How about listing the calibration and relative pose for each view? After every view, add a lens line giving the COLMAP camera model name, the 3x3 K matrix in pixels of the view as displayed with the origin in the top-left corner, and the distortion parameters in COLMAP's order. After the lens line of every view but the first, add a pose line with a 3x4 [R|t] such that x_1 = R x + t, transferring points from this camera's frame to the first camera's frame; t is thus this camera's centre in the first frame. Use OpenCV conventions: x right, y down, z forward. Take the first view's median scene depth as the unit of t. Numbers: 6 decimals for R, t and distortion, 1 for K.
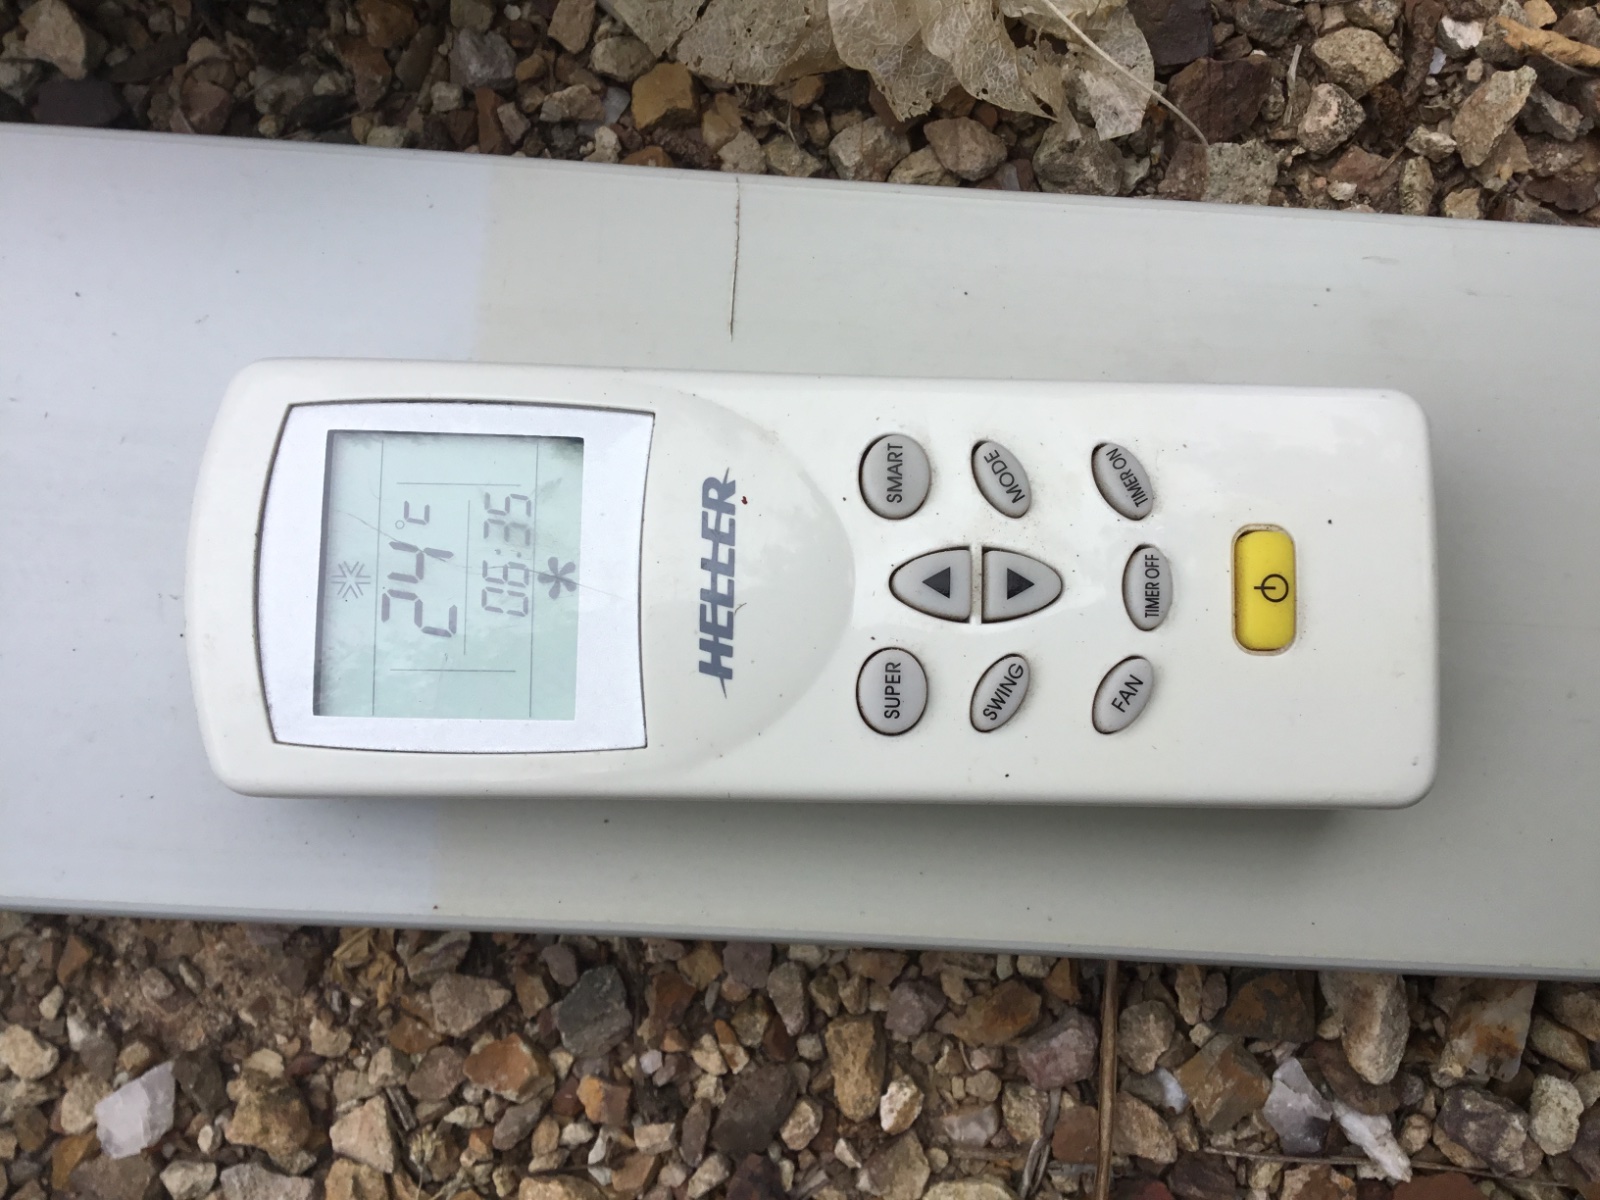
lens RADIAL K [[1447.8, 0, 800.0], [0, 1447.8, 600.0], [0, 0, 1]] dist [-0.000377, 0.004917]
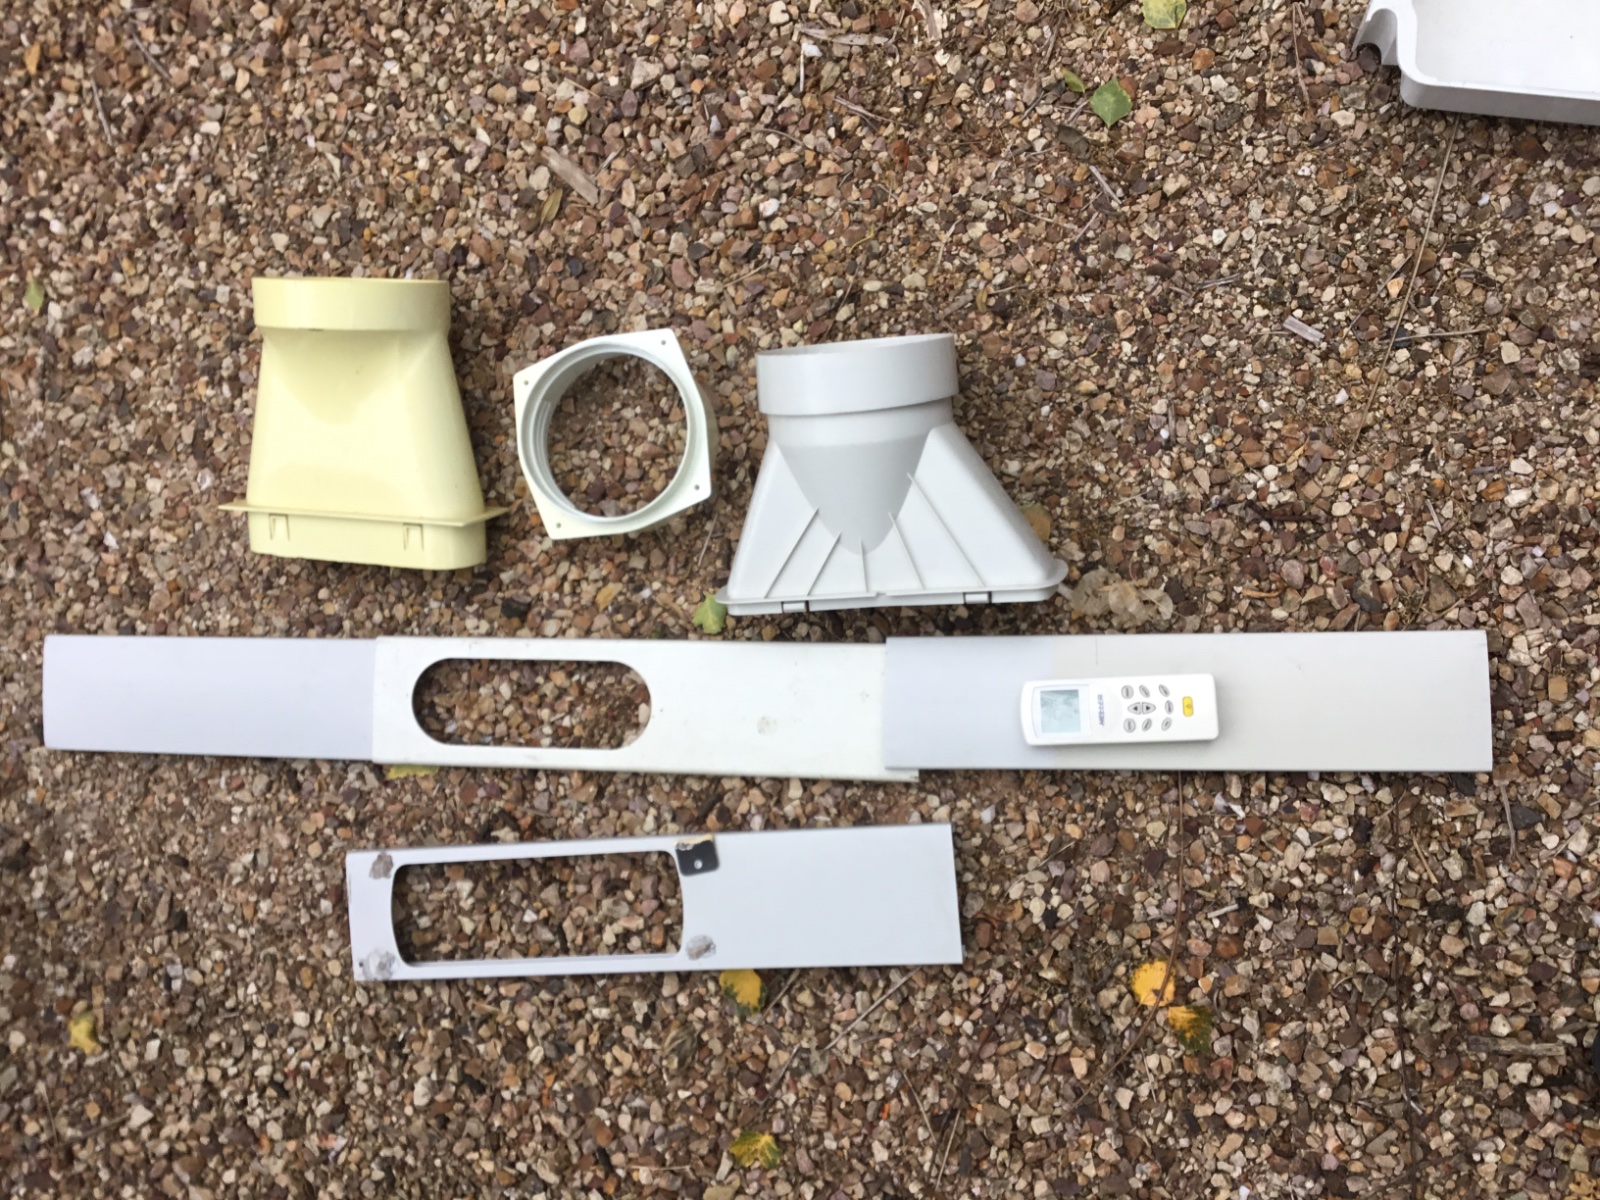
lens RADIAL K [[1447.8, 0, 800.0], [0, 1447.8, 600.0], [0, 0, 1]] dist [-0.000377, 0.004917]
pose [[0.979161, -0.069574, -0.190795, -0.077085], [0.064168, 0.997347, -0.034374, -0.272344], [0.192680, 0.021415, 0.981028, -4.190378]]
